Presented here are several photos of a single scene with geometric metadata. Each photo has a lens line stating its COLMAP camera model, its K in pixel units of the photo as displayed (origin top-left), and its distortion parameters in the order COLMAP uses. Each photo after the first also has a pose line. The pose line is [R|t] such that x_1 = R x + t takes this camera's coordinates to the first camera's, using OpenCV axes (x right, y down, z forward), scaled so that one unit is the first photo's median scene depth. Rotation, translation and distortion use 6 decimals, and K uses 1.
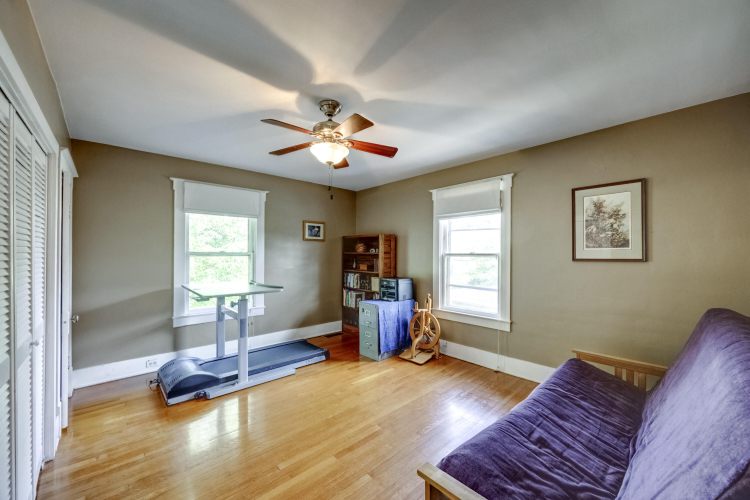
lens RADIAL K [[286.3, 0, 375.1], [0, 286.3, 254.8], [0, 0, 1]] dist [-0.000844, 0.000059]
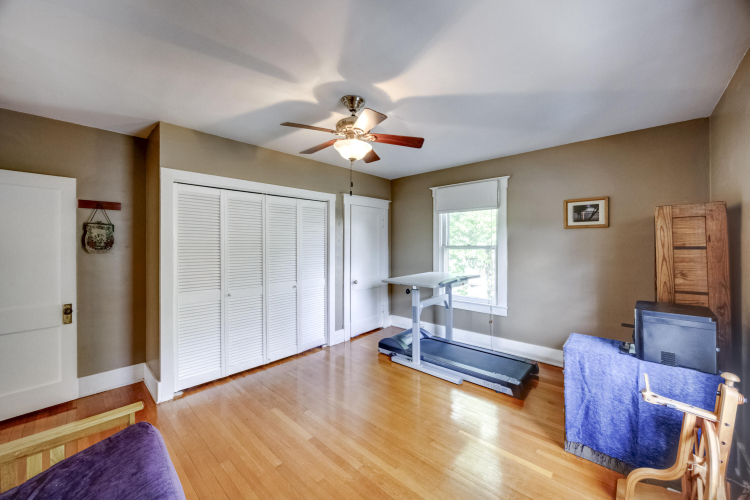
lens RADIAL K [[282.9, 0, 376.6], [0, 282.9, 248.5], [0, 0, 1]] dist [-0.004988, -0.000020]
pose [[0.105771, 0.018718, -0.994214, 0.433932], [0.006478, 0.999789, 0.019512, -0.019826], [0.994369, -0.008505, 0.105627, 0.517632]]
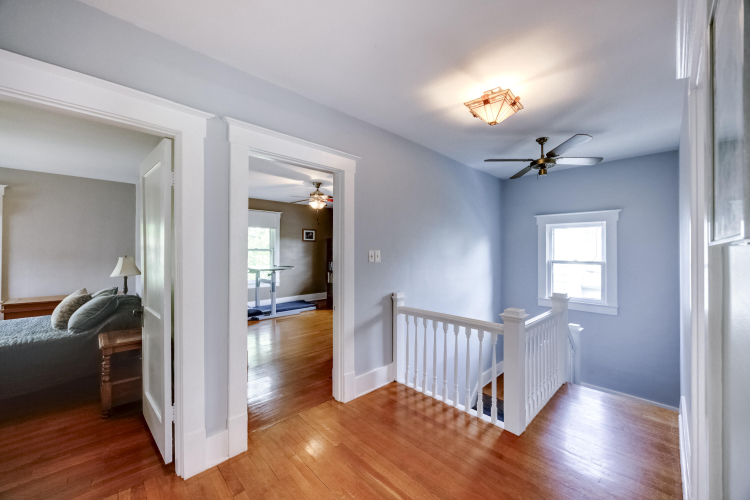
lens RADIAL K [[286.3, 0, 375.1], [0, 286.3, 254.8], [0, 0, 1]] dist [-0.000844, 0.000059]
pose [[0.999568, -0.003141, 0.029220, 0.125156], [0.002988, 0.999982, 0.005278, 0.020471], [-0.029236, -0.005188, 0.999559, -0.702059]]
